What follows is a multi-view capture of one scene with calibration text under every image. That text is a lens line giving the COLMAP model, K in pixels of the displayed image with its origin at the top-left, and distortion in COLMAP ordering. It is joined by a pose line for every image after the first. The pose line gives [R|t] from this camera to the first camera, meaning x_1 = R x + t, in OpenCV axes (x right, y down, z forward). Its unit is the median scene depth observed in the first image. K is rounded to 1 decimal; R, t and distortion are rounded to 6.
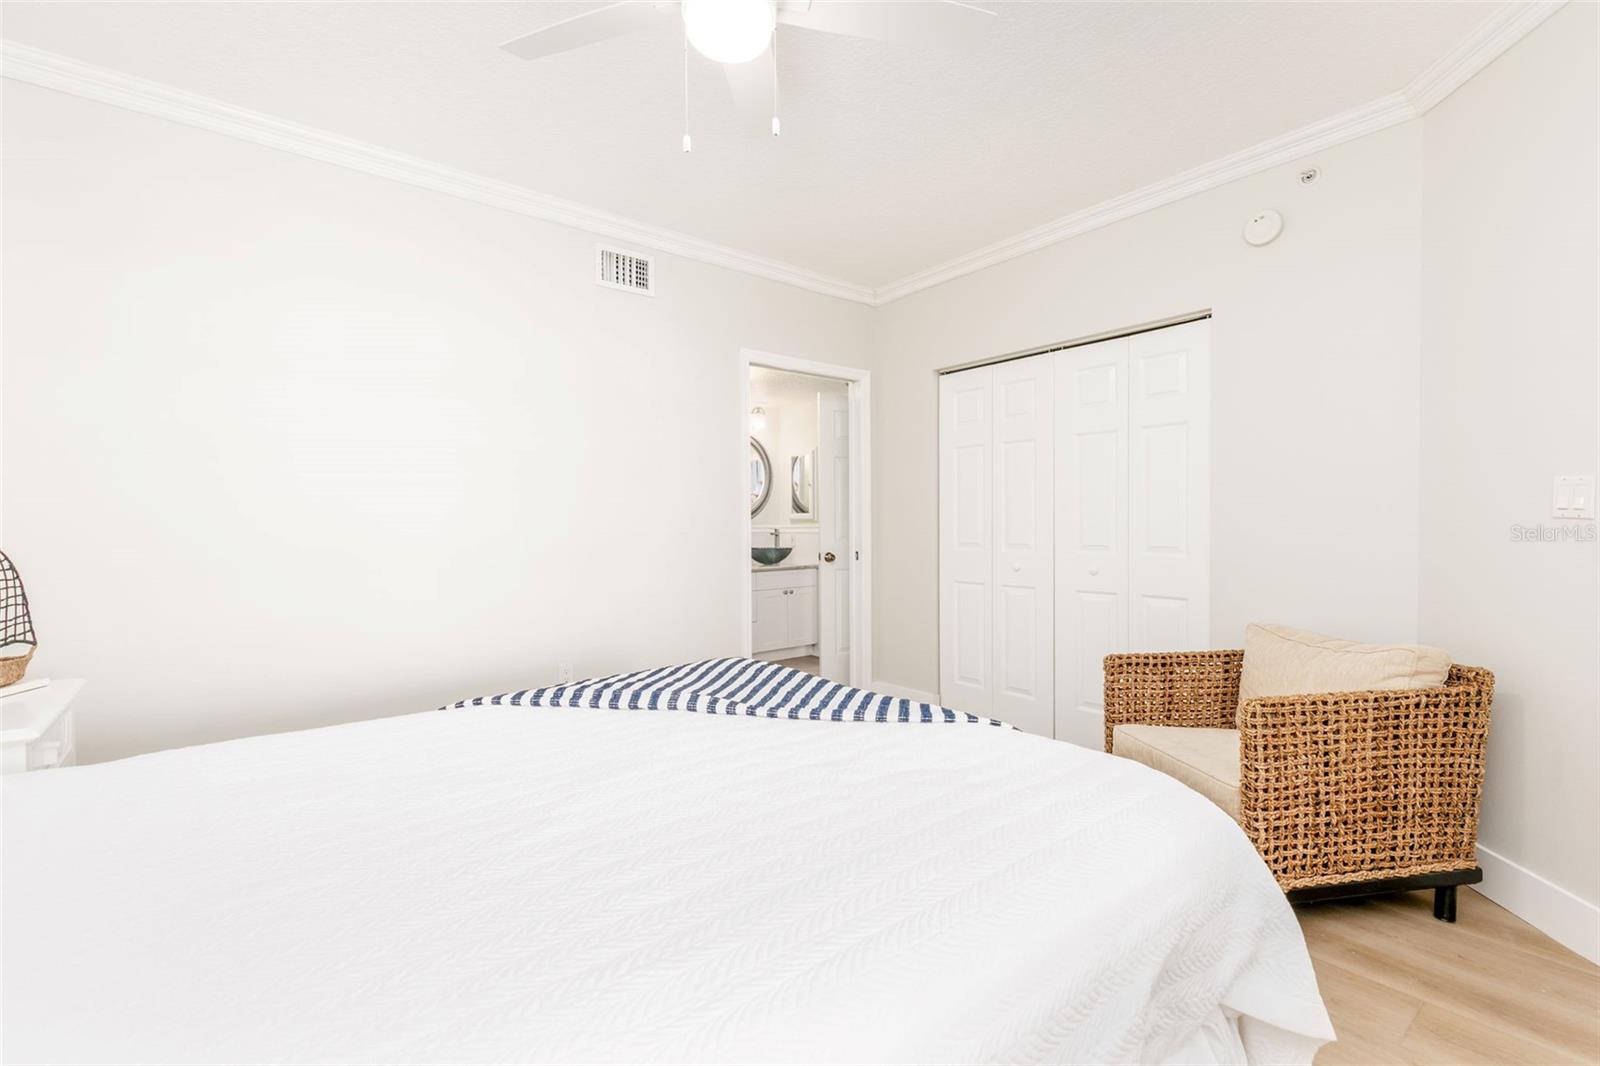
lens RADIAL K [[728.7, 0, 800.9], [0, 728.7, 532.5], [0, 0, 1]] dist [0.004877, -0.000546]
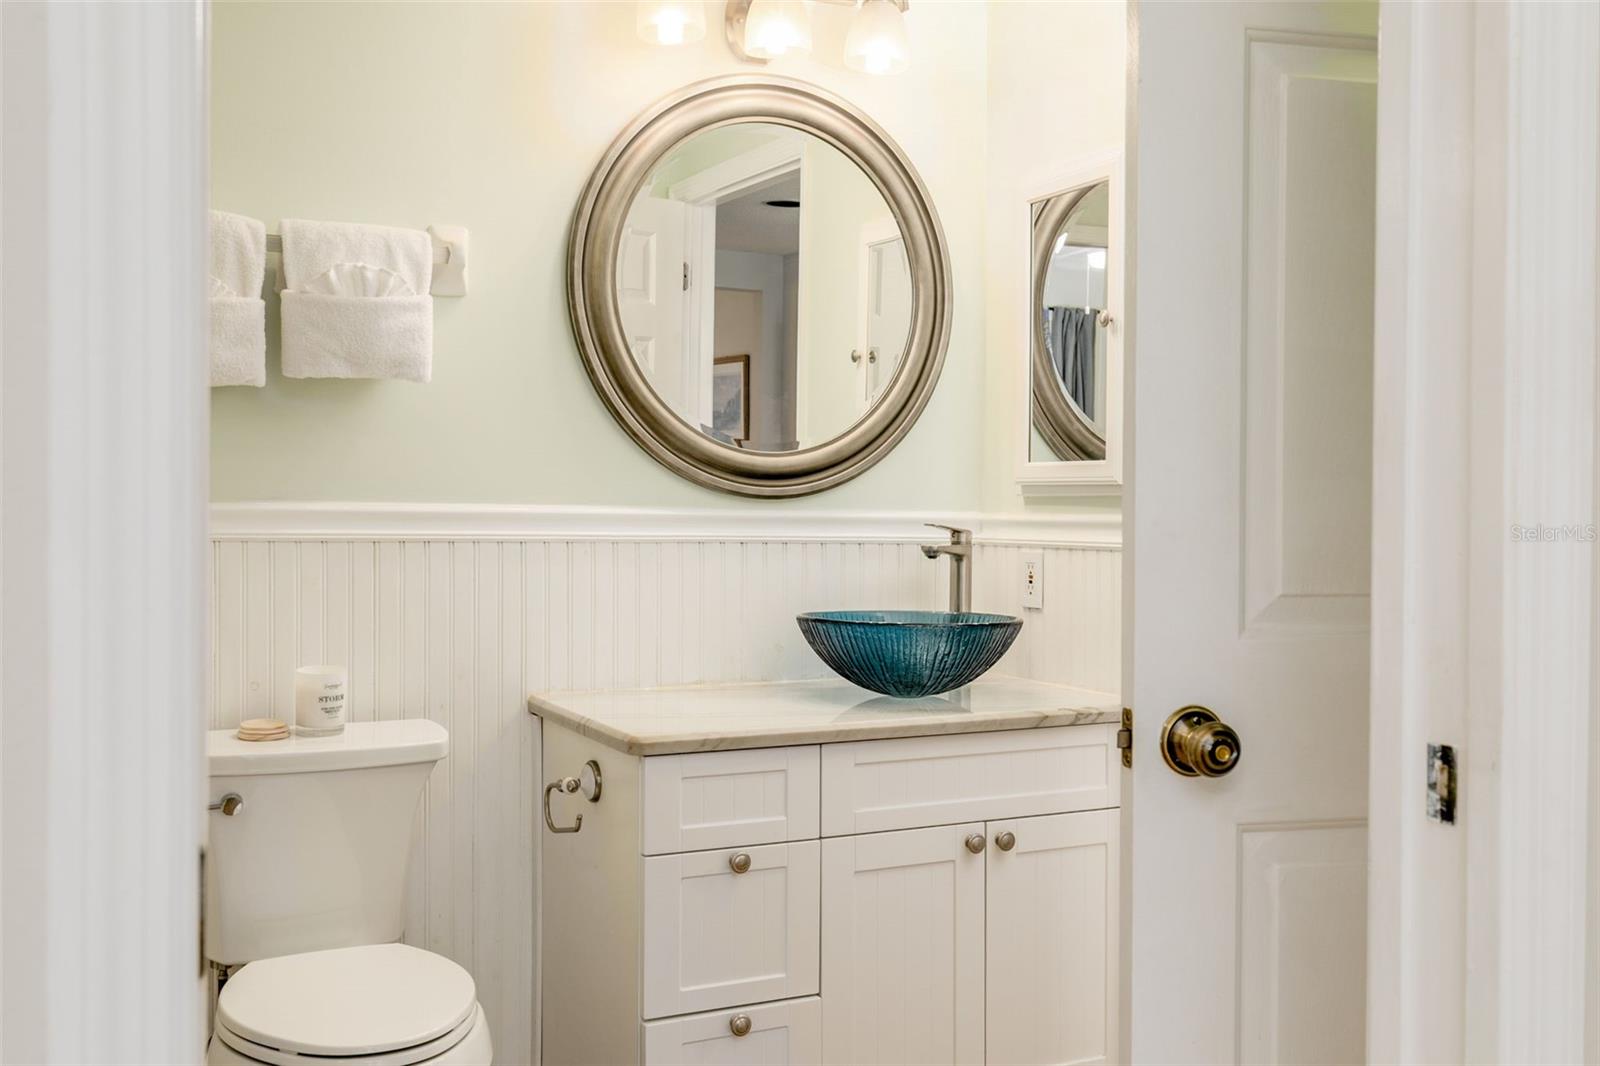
lens RADIAL K [[1755.1, 0, 796.8], [0, 1755.1, 529.6], [0, 0, 1]] dist [0.028873, 0.000000]
pose [[0.982653, 0.008201, -0.185270, 0.018585], [-0.008625, 0.999962, -0.001485, -0.003495], [0.185251, 0.003057, 0.982686, 0.482928]]
